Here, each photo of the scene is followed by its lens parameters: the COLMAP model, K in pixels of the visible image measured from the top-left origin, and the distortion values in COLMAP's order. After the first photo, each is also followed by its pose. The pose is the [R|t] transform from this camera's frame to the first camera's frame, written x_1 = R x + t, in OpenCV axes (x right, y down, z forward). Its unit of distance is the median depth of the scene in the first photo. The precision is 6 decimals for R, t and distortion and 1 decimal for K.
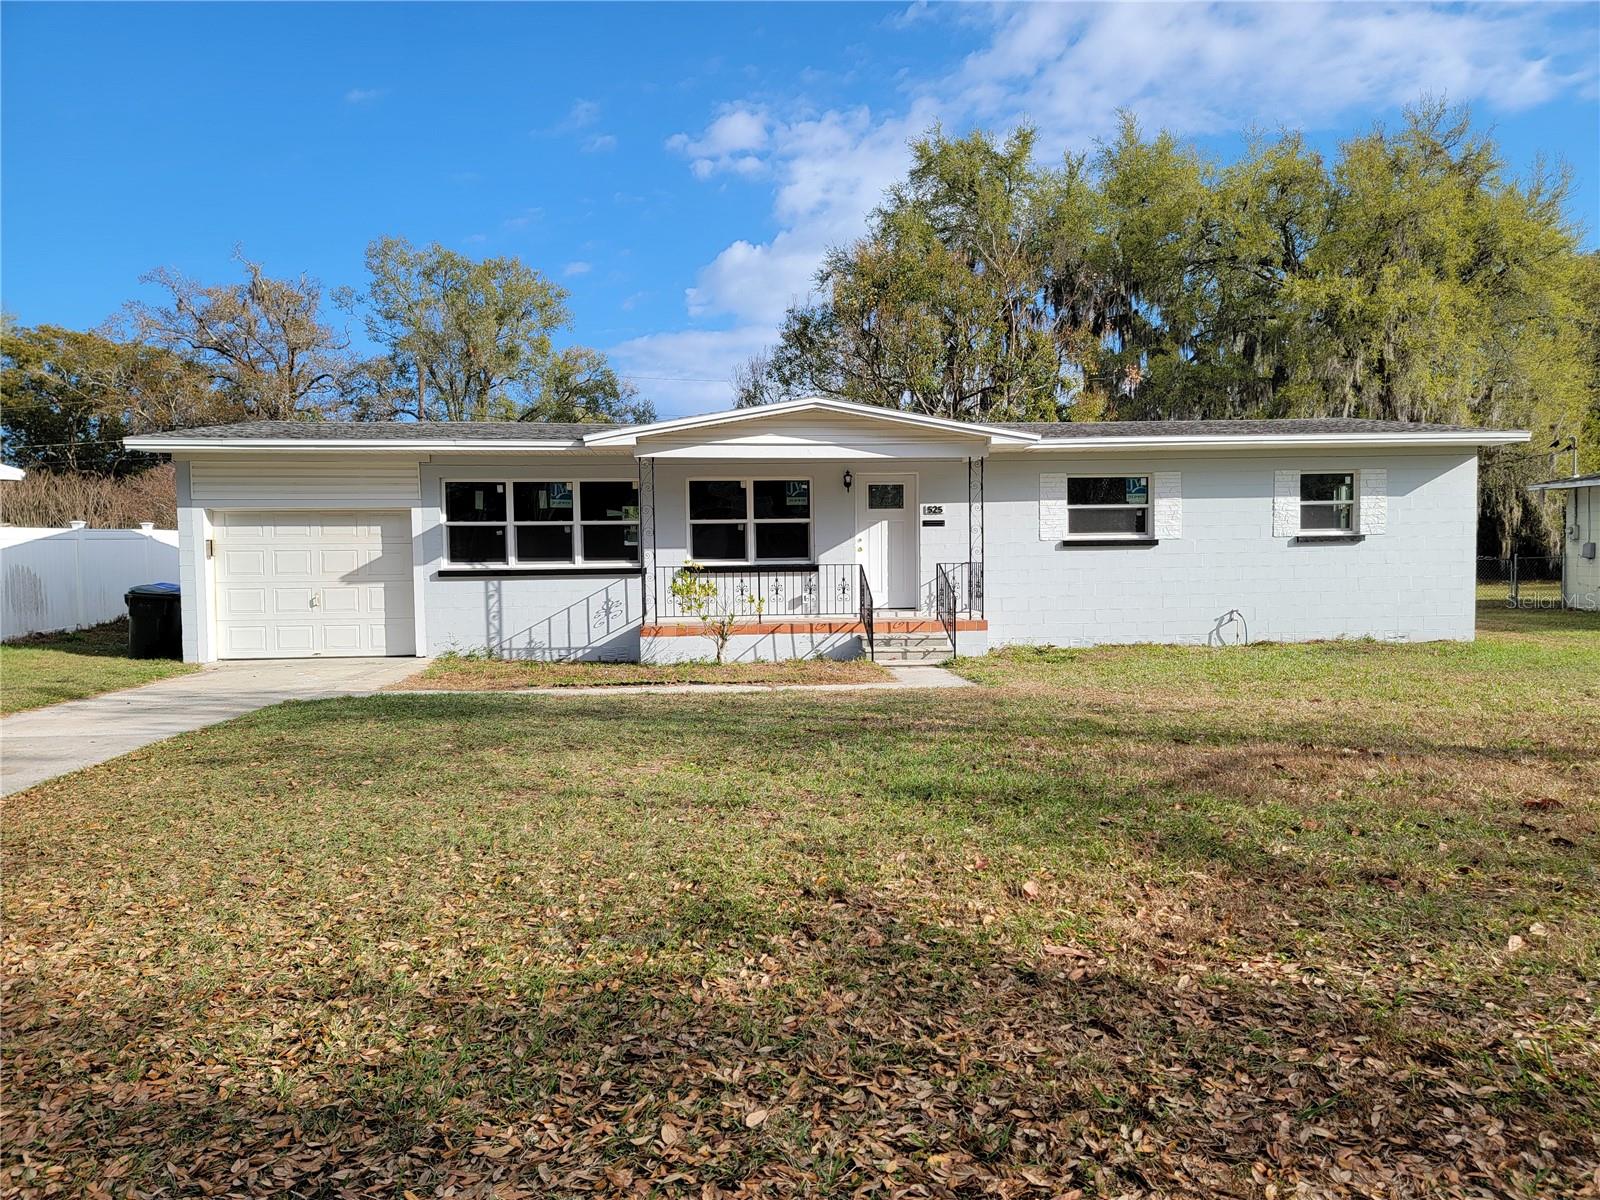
lens RADIAL K [[1086.4, 0, 795.7], [0, 1086.4, 595.6], [0, 0, 1]] dist [0.046754, -0.002356]
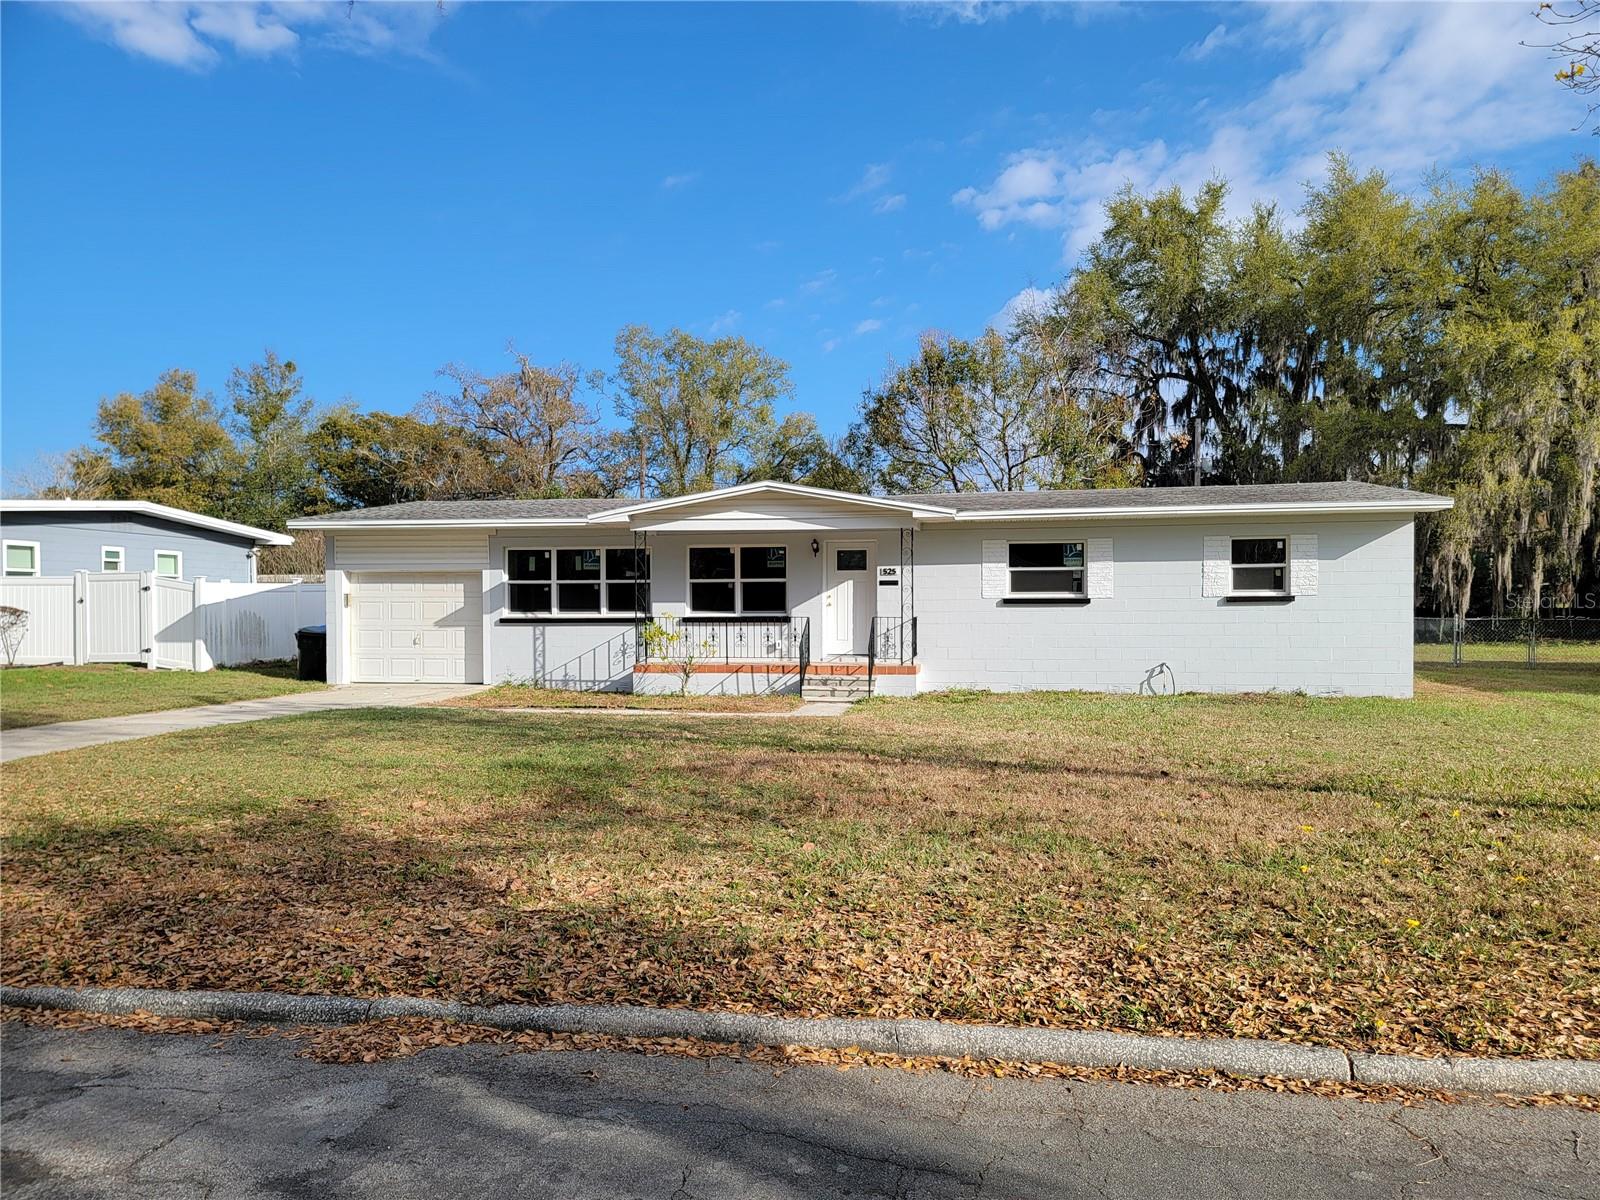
lens RADIAL K [[1116.3, 0, 818.7], [0, 1116.3, 602.8], [0, 0, 1]] dist [0.042872, -0.006655]
pose [[0.967971, 0.008800, -0.250909, 0.359511], [-0.019077, 0.999074, -0.038555, 0.002931], [0.250337, 0.042107, 0.967243, -0.186202]]
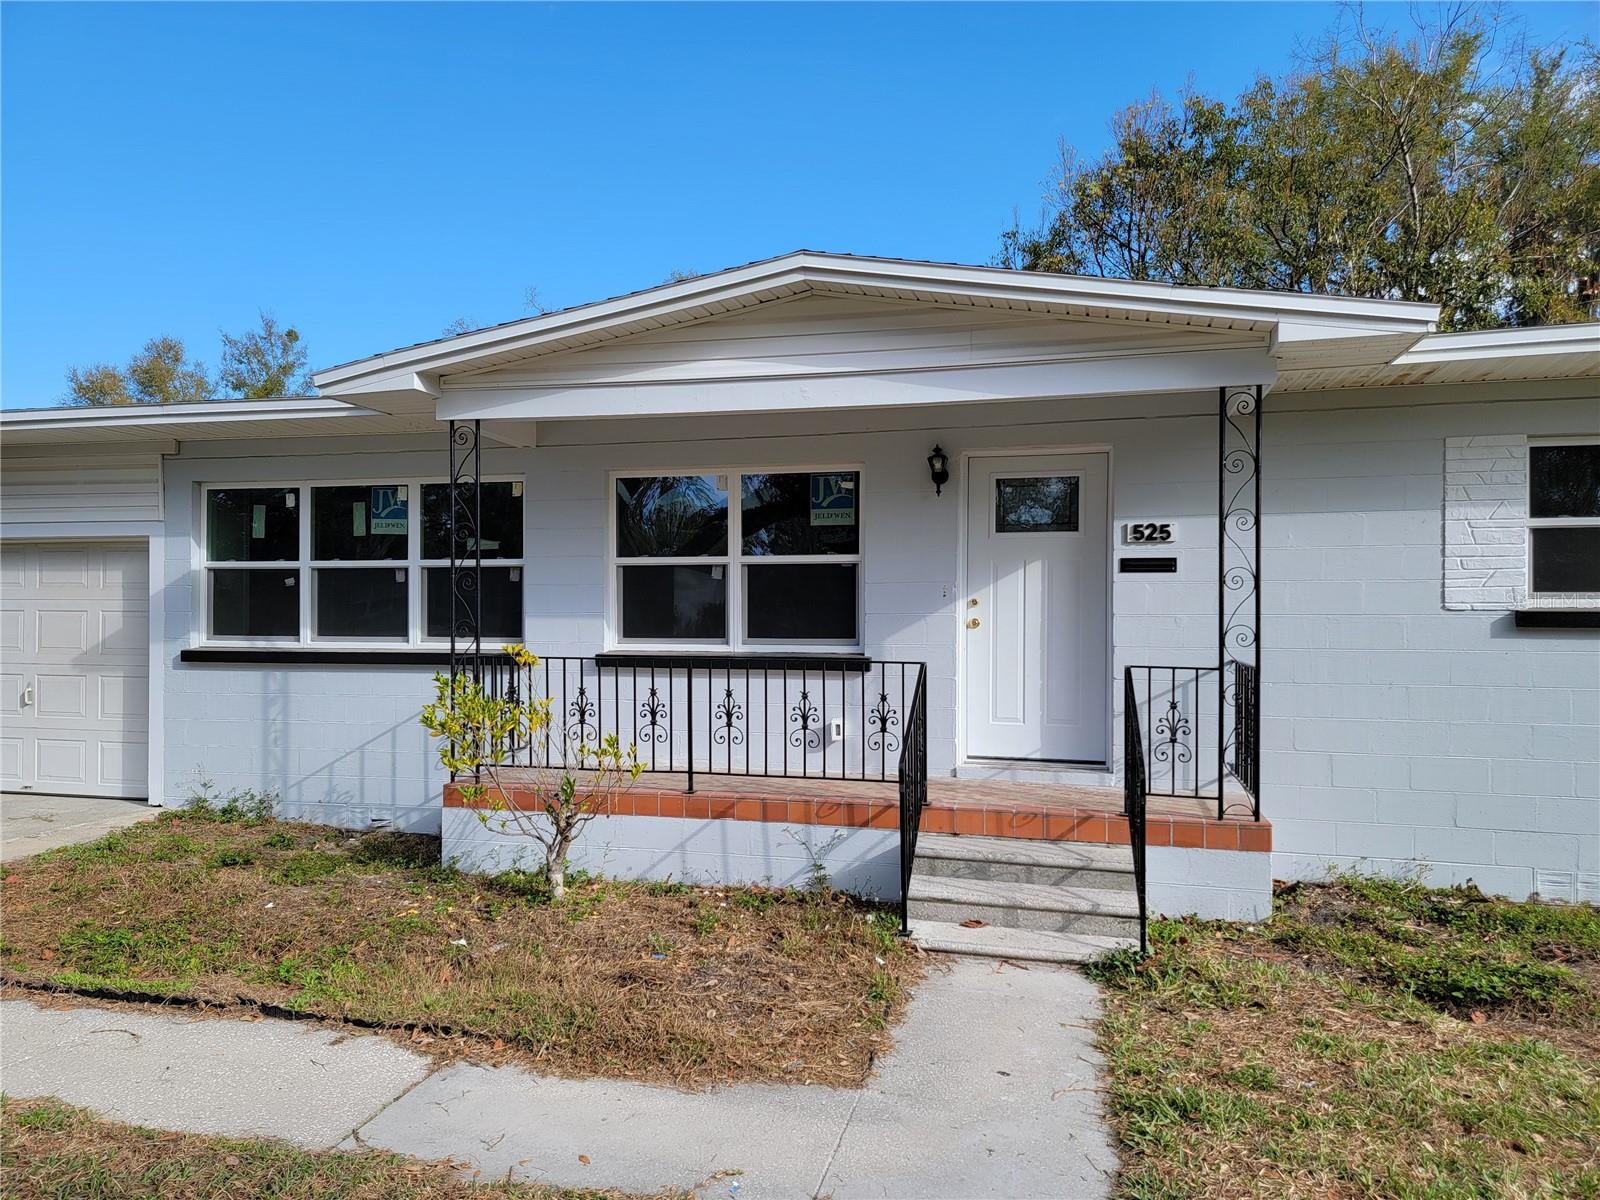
lens RADIAL K [[1086.4, 0, 795.7], [0, 1086.4, 595.6], [0, 0, 1]] dist [0.046754, -0.002356]
pose [[0.940782, 0.009644, -0.338874, 0.143091], [-0.028073, 0.998378, -0.049522, -0.030272], [0.337847, 0.056103, 0.939528, 0.563586]]
